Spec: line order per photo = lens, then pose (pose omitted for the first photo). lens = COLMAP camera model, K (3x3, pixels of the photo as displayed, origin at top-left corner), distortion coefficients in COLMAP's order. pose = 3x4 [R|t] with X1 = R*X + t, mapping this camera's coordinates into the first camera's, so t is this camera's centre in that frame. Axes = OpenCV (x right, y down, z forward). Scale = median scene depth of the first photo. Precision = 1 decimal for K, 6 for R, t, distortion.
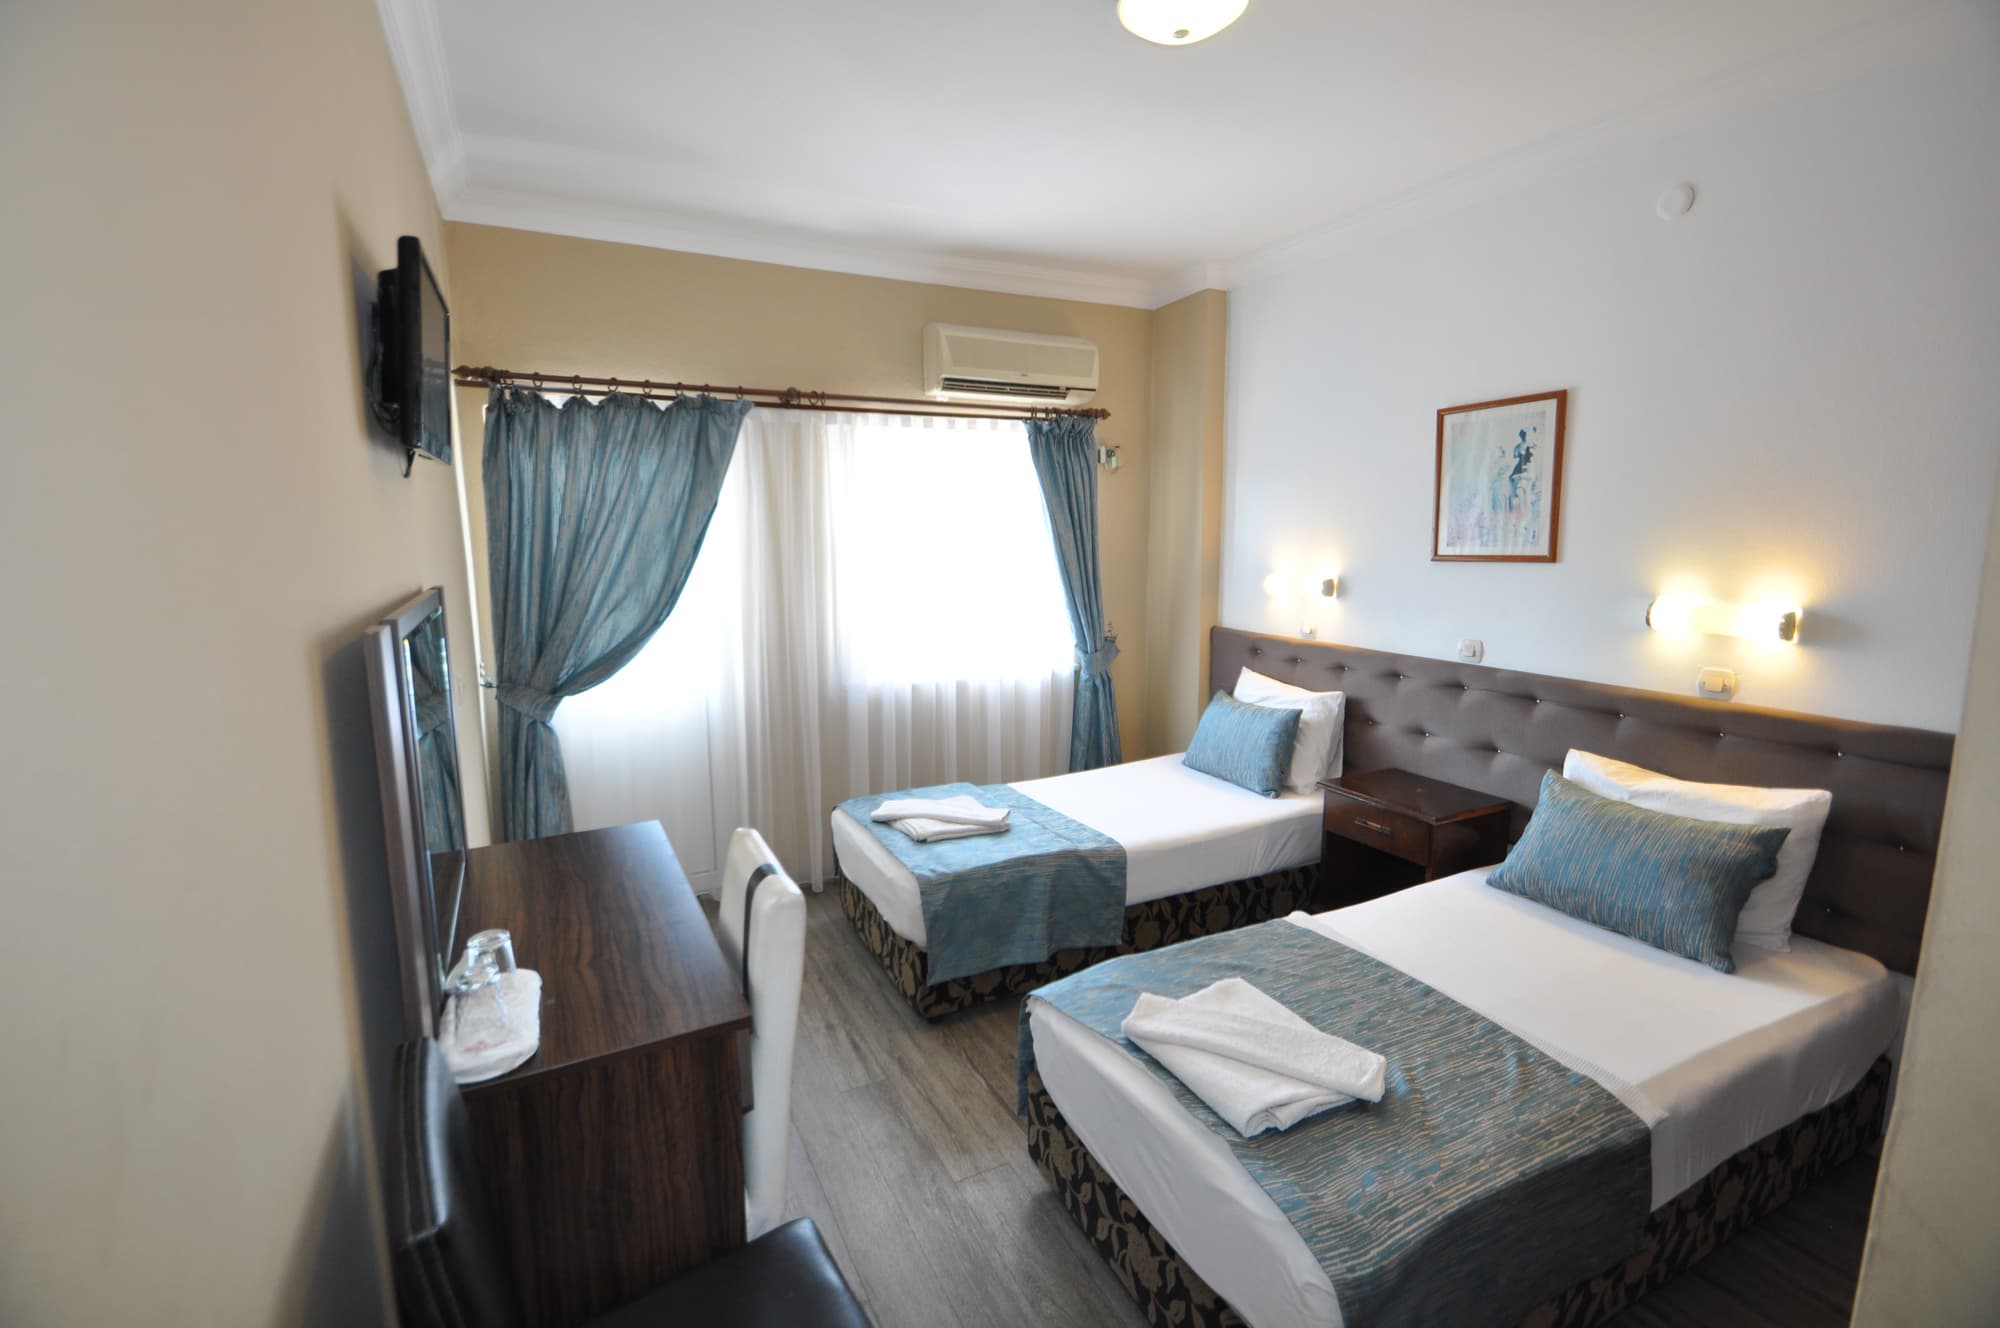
lens RADIAL K [[877.0, 0, 996.5], [0, 877.0, 658.1], [0, 0, 1]] dist [0.007452, -0.012553]
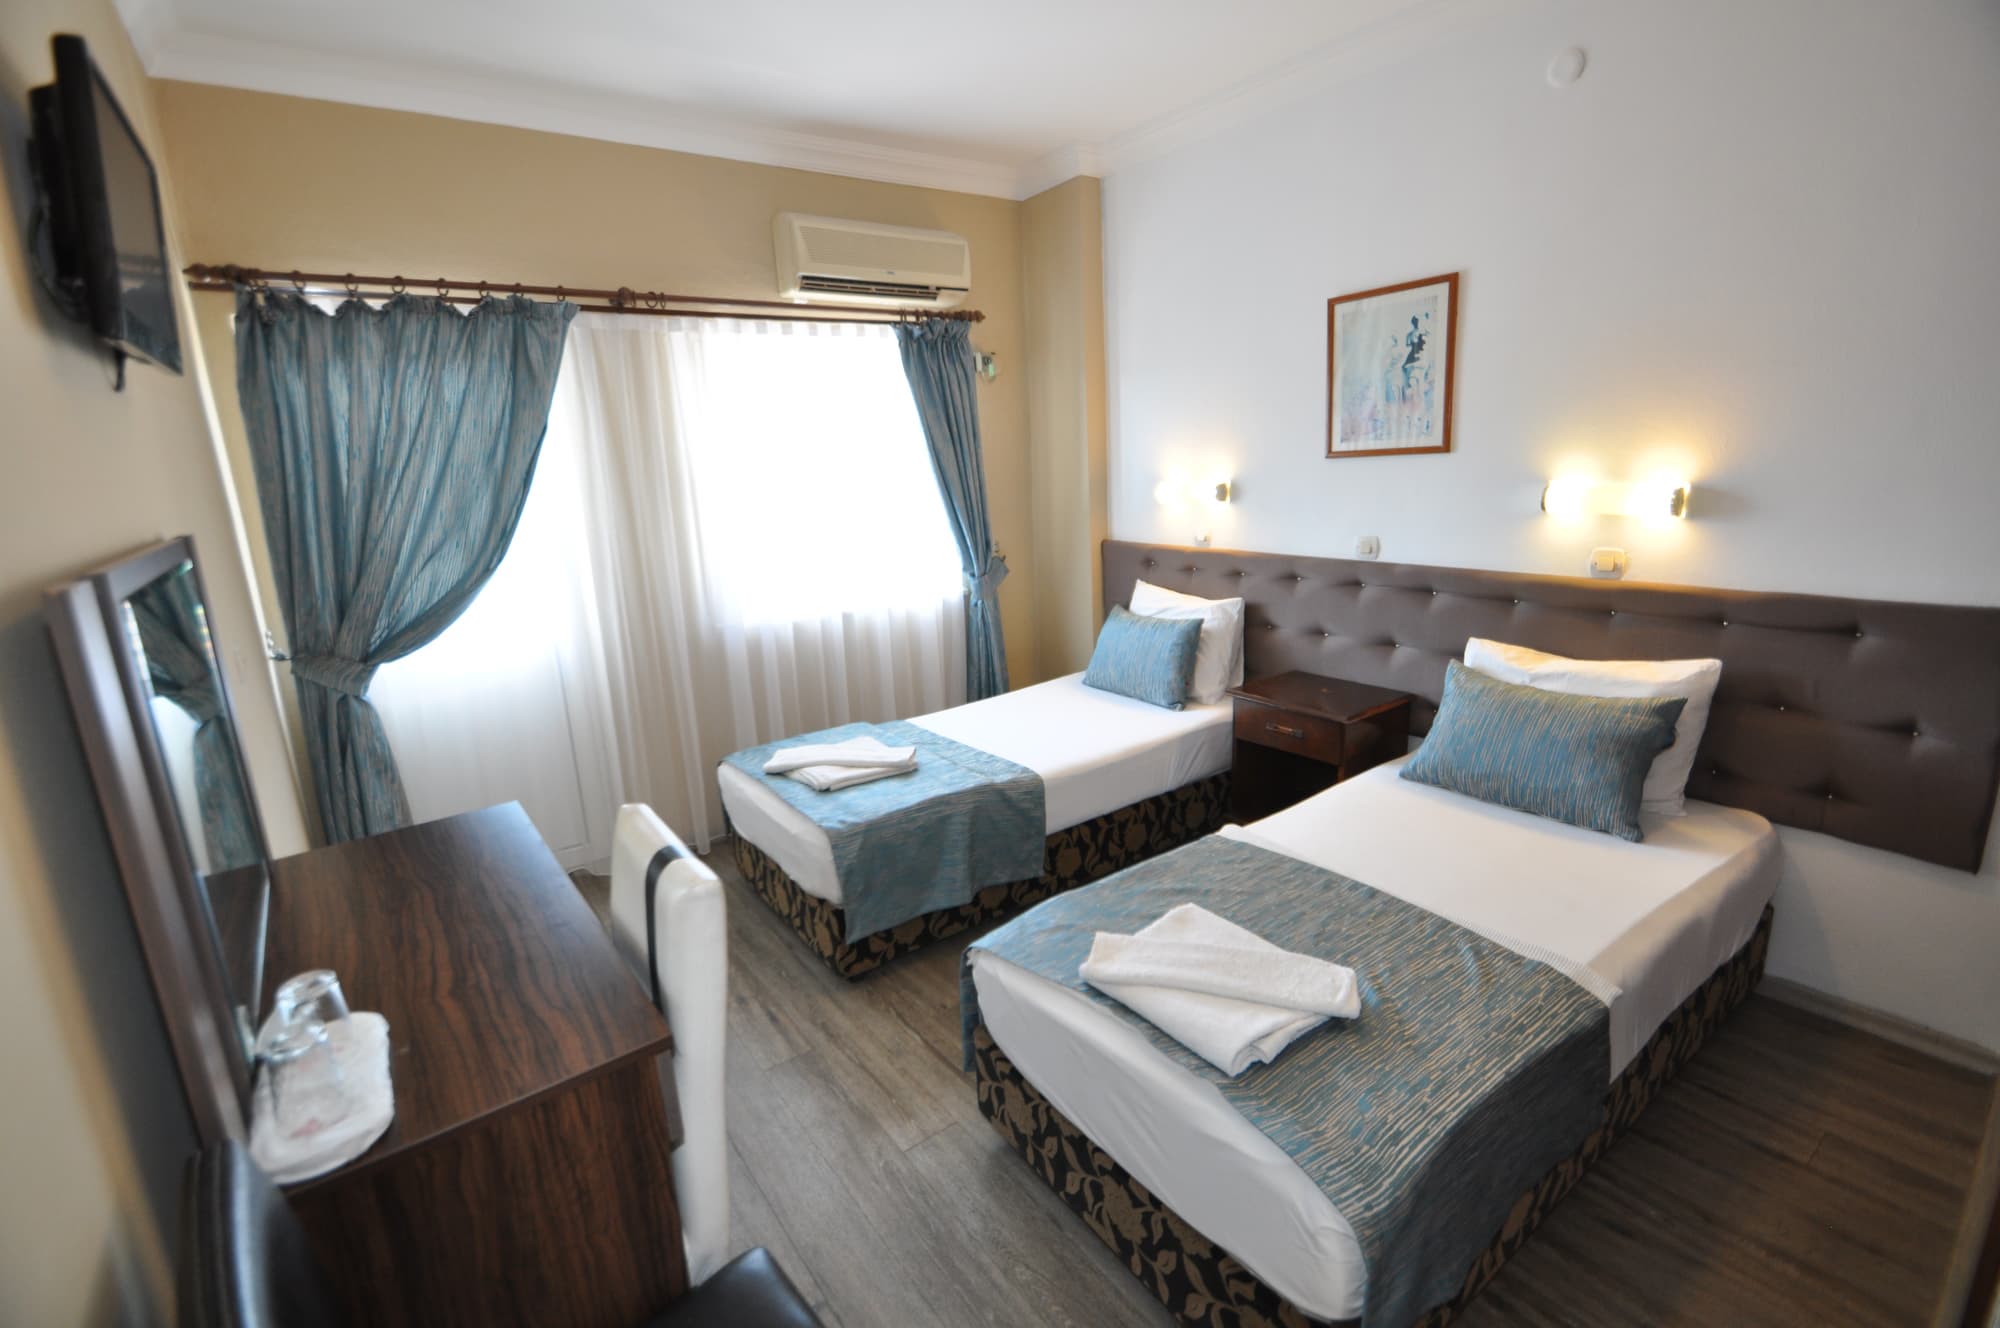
lens RADIAL K [[877.0, 0, 996.9], [0, 877.0, 656.1], [0, 0, 1]] dist [0.007452, -0.012553]
pose [[0.985629, -0.076932, 0.150386, -0.040262], [0.064897, 0.994403, 0.083367, 0.004931], [-0.155958, -0.072409, 0.985106, 0.091206]]
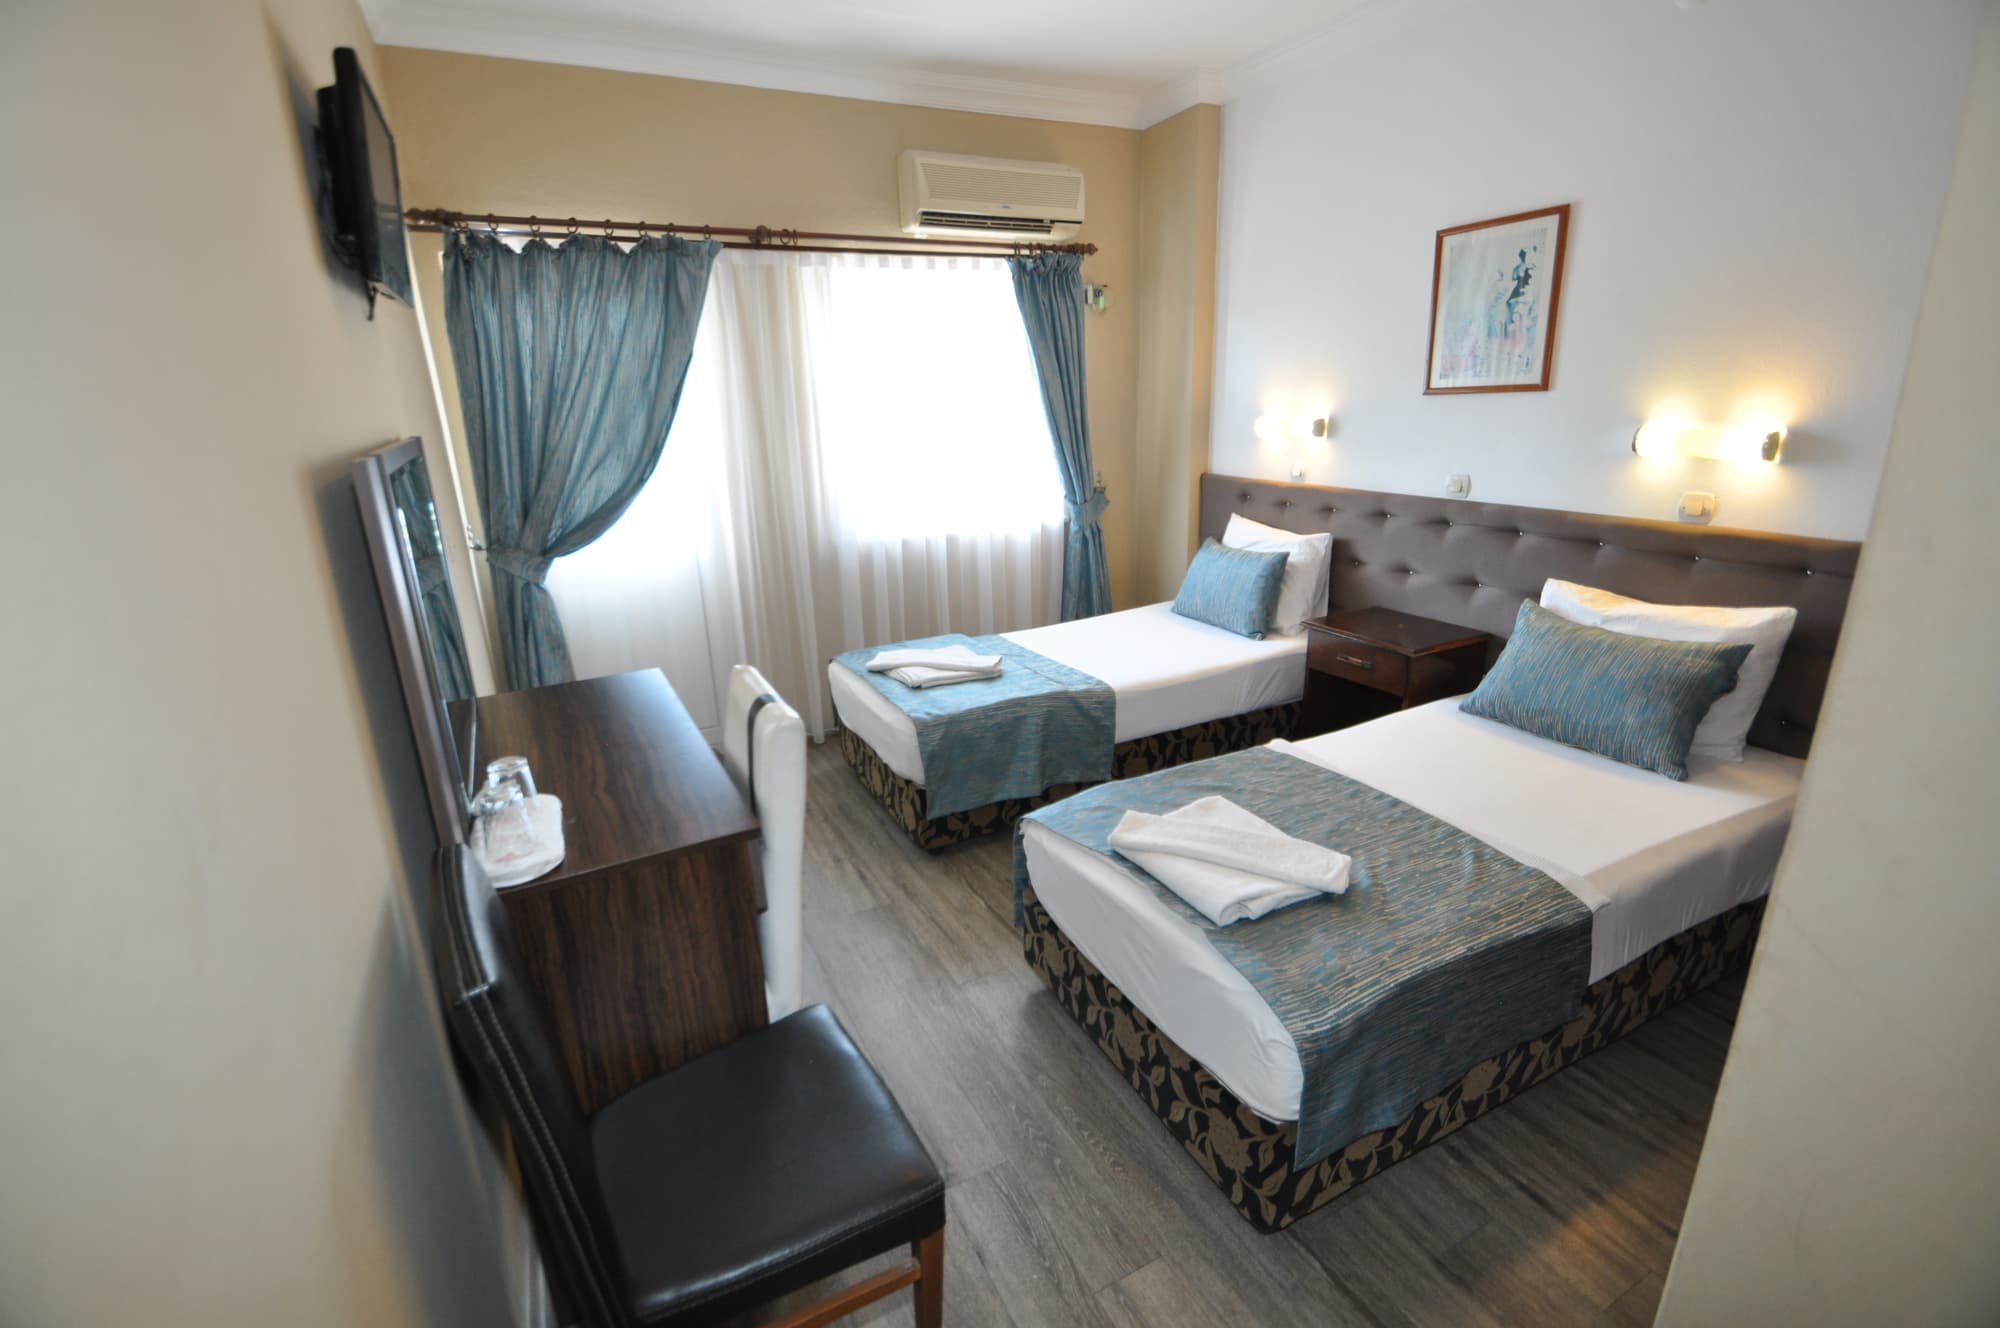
lens RADIAL K [[877.0, 0, 996.4], [0, 877.0, 660.1], [0, 0, 1]] dist [0.007452, -0.012553]
pose [[0.999605, -0.027830, 0.004019, 0.005902], [0.026902, 0.988122, 0.151302, 0.026712], [-0.008182, -0.151134, 0.988479, -0.017596]]
